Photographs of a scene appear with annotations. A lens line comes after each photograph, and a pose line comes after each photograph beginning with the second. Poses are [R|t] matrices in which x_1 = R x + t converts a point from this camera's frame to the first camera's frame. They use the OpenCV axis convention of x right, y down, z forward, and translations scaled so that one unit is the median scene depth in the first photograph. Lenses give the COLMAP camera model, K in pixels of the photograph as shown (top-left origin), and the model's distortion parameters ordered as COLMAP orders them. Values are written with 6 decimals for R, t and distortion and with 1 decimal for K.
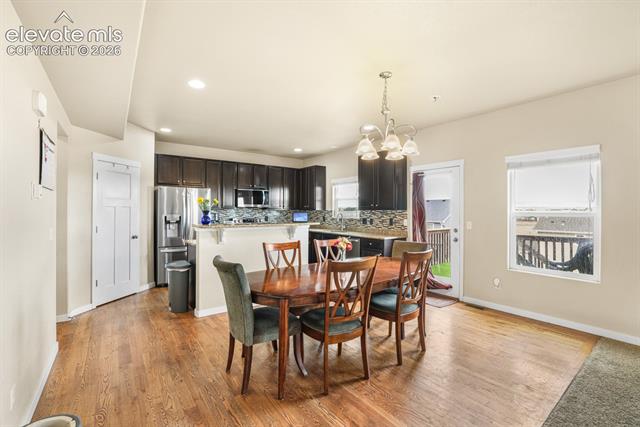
lens RADIAL K [[278.4, 0, 316.0], [0, 278.4, 212.7], [0, 0, 1]] dist [-0.024072, 0.002015]
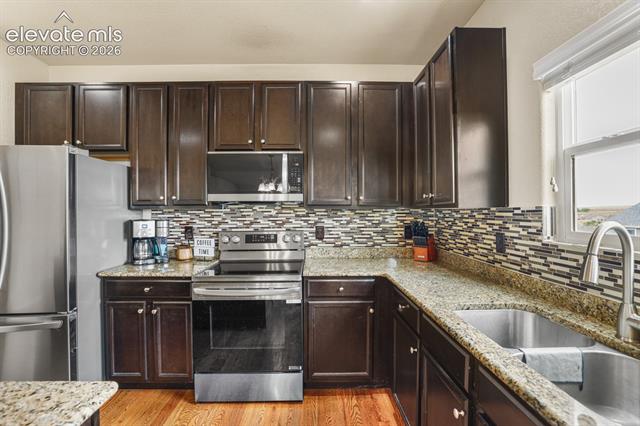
lens RADIAL K [[278.4, 0, 320.6], [0, 278.4, 214.6], [0, 0, 1]] dist [-0.024072, 0.002015]
pose [[0.824086, -0.002581, -0.566459, 0.048759], [0.001068, 0.999995, -0.003002, -0.003924], [0.566464, 0.001869, 0.824084, 0.940239]]
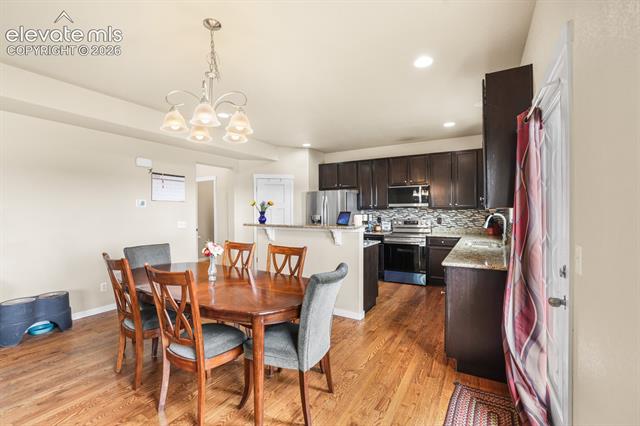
lens RADIAL K [[278.4, 0, 315.4], [0, 278.4, 215.1], [0, 0, 1]] dist [-0.024072, 0.002015]
pose [[0.389086, 0.004714, -0.921190, 0.544456], [-0.000711, 0.999988, 0.004817, 0.001348], [0.921201, -0.001219, 0.389084, 0.513456]]
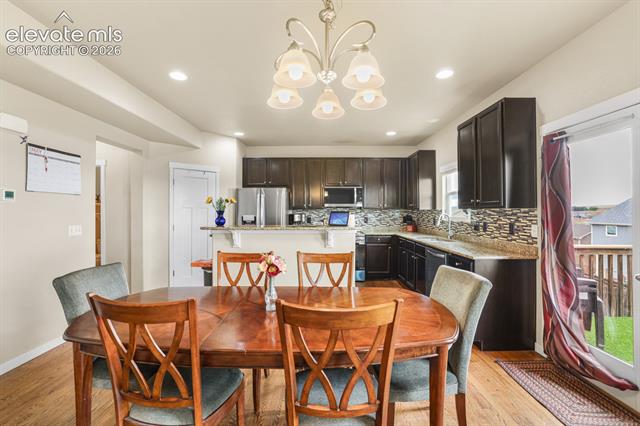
lens RADIAL K [[278.4, 0, 316.7], [0, 278.4, 212.3], [0, 0, 1]] dist [-0.024072, 0.002015]
pose [[0.803589, -0.003995, -0.595171, 0.284881], [0.000285, 0.999980, -0.006326, 0.002407], [0.595184, 0.004914, 0.803574, 0.306769]]
